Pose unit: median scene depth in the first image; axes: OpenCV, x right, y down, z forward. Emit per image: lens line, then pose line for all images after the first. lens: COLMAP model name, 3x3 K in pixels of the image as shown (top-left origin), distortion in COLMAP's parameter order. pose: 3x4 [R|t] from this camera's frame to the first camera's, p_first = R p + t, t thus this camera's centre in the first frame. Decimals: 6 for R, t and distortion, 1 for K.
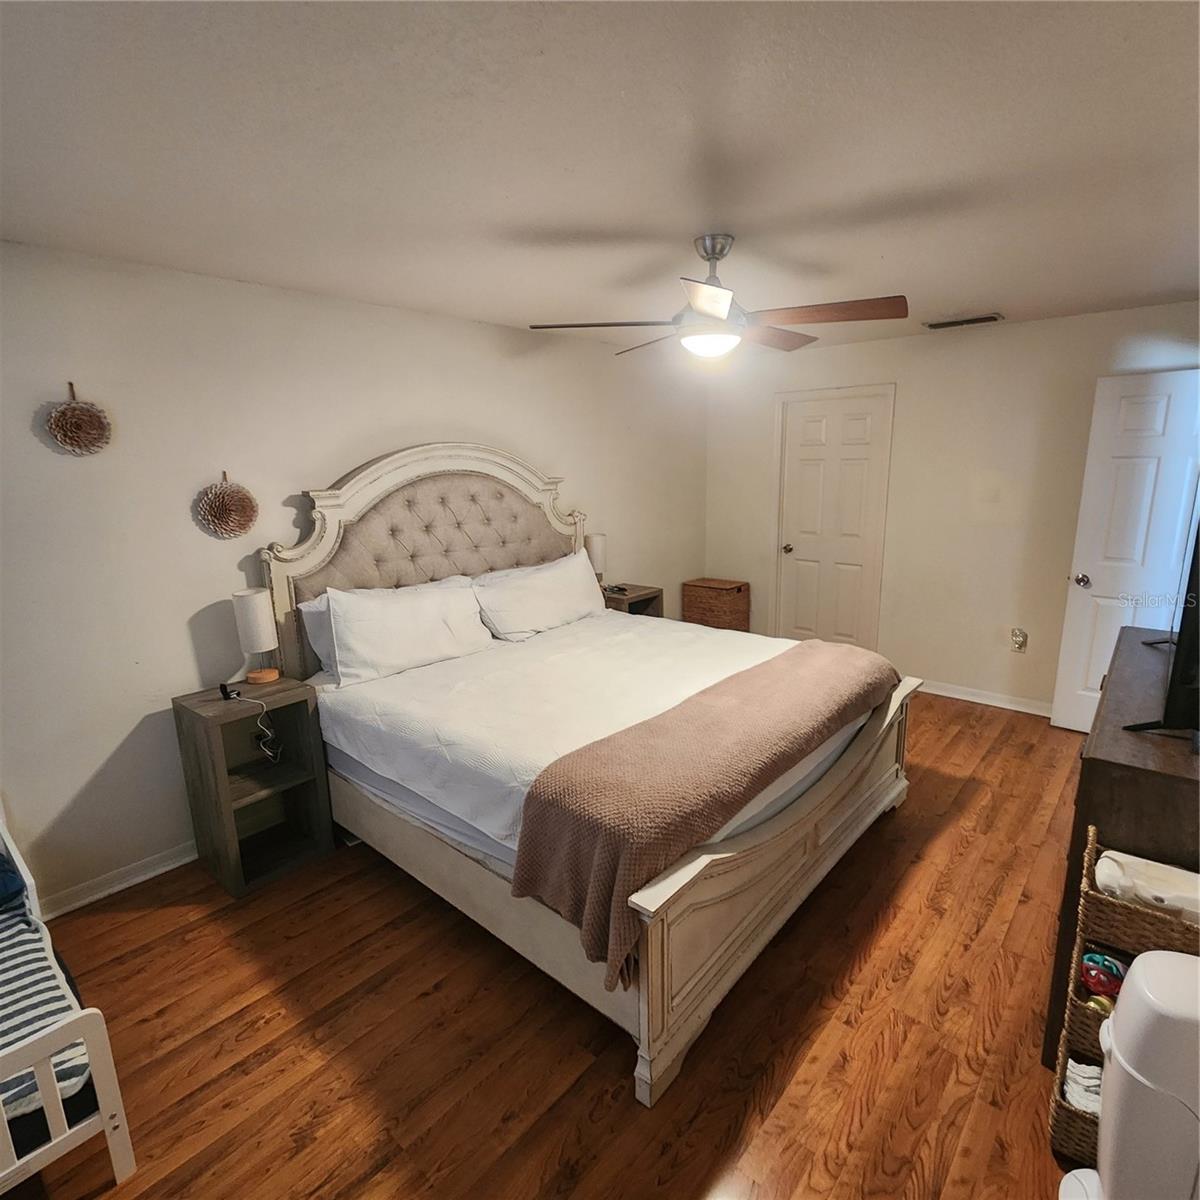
lens RADIAL K [[657.7, 0, 603.6], [0, 657.7, 592.8], [0, 0, 1]] dist [0.005971, -0.003294]
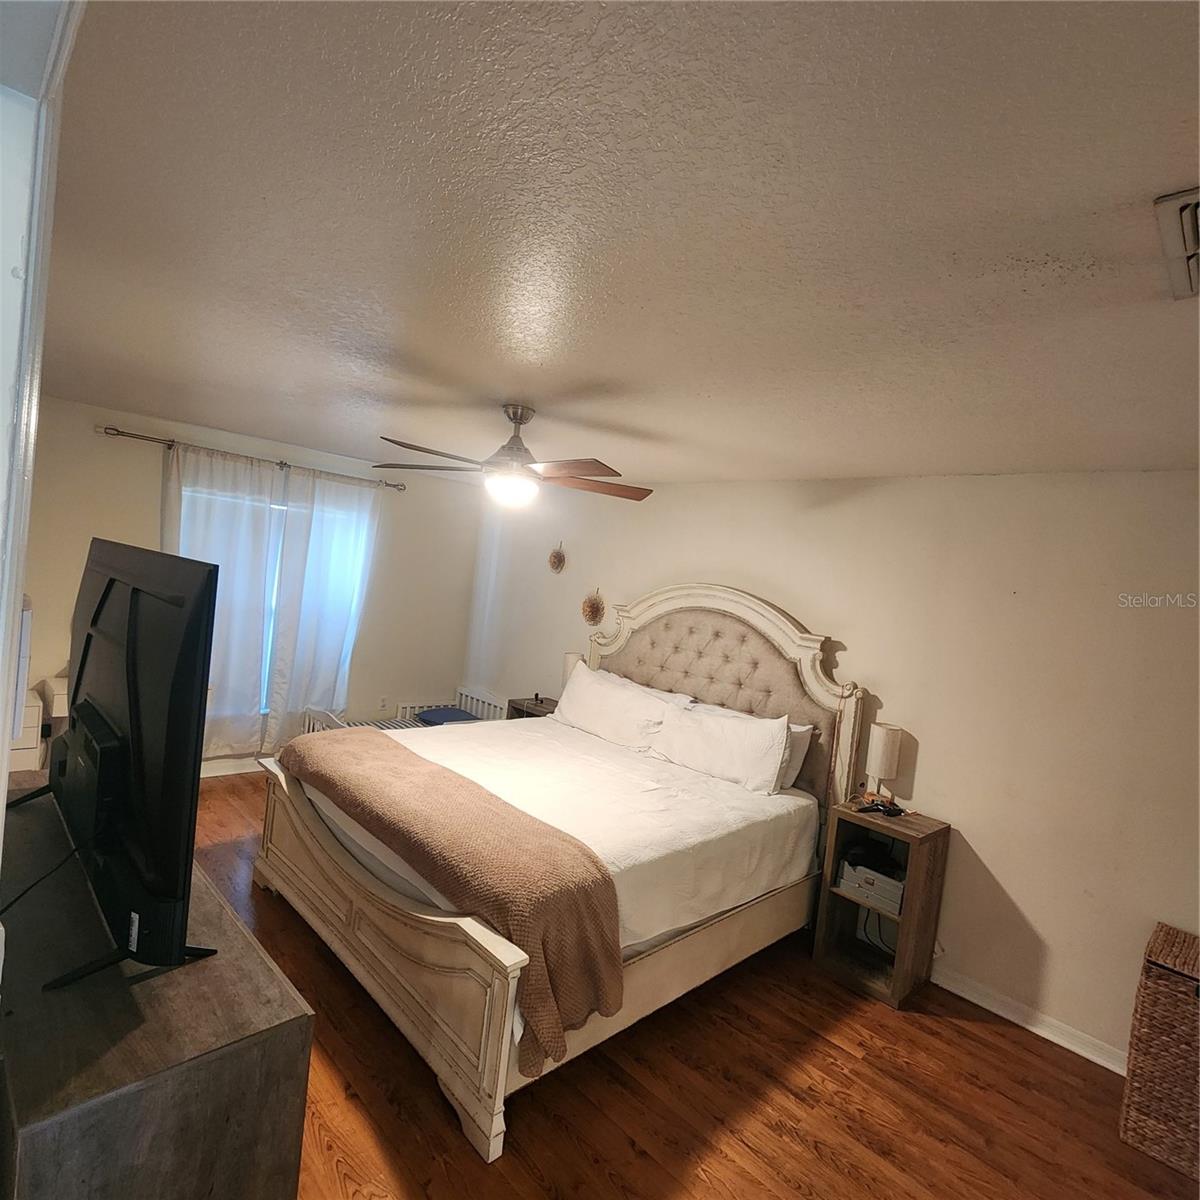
lens RADIAL K [[657.7, 0, 603.6], [0, 657.7, 592.8], [0, 0, 1]] dist [0.005971, -0.003294]
pose [[-0.061020, 0.031237, -0.997648, 0.919213], [-0.314452, 0.948012, 0.048916, -0.207776], [0.947310, 0.316697, -0.048025, 0.867623]]
